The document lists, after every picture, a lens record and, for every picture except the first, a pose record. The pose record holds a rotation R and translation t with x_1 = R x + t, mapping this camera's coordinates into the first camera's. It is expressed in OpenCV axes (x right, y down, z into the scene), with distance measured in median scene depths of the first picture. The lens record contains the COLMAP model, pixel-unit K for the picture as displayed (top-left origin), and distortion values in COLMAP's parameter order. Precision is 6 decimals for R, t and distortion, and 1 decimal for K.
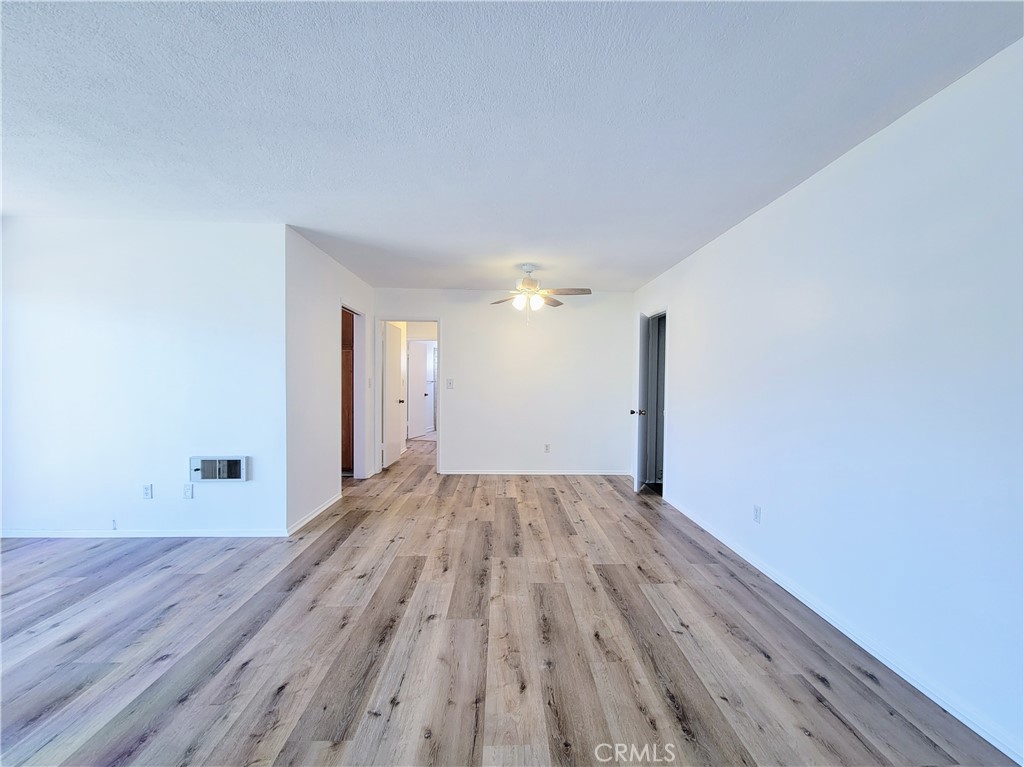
lens RADIAL K [[420.8, 0, 518.7], [0, 420.8, 391.2], [0, 0, 1]] dist [0.003114, -0.002735]
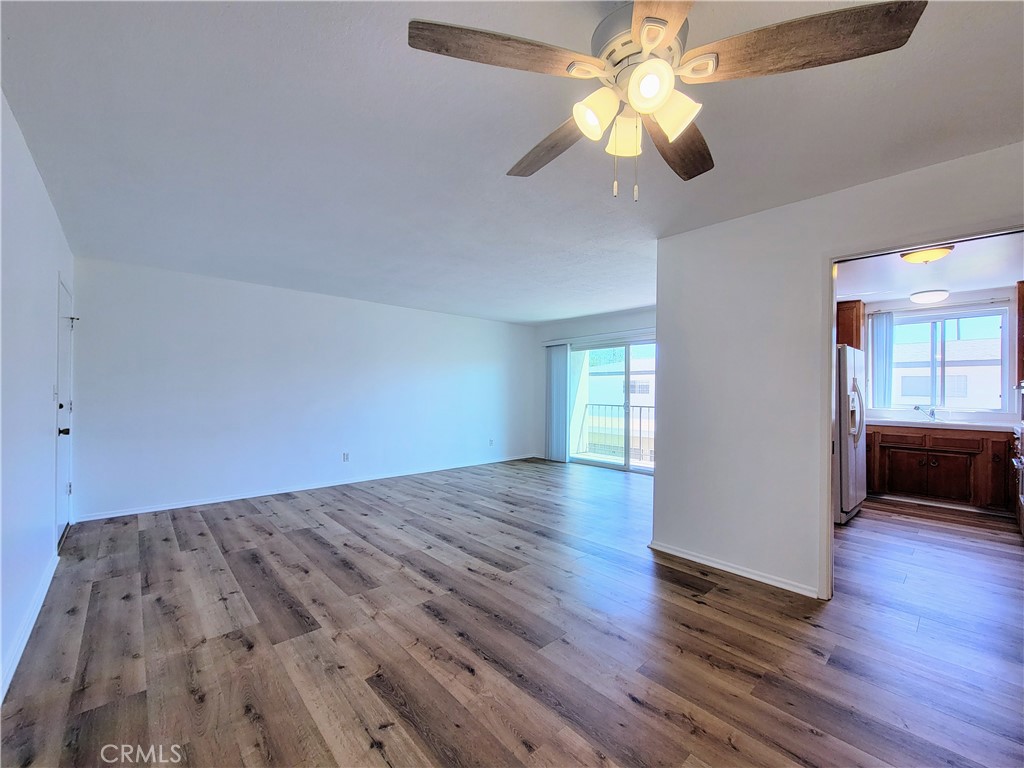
lens RADIAL K [[420.8, 0, 518.7], [0, 420.8, 391.7], [0, 0, 1]] dist [0.003114, -0.002735]
pose [[-0.763123, -0.014875, -0.646082, 0.442159], [-0.035631, 0.999183, 0.019081, -0.043611], [0.645271, 0.037582, -0.763029, 1.973039]]
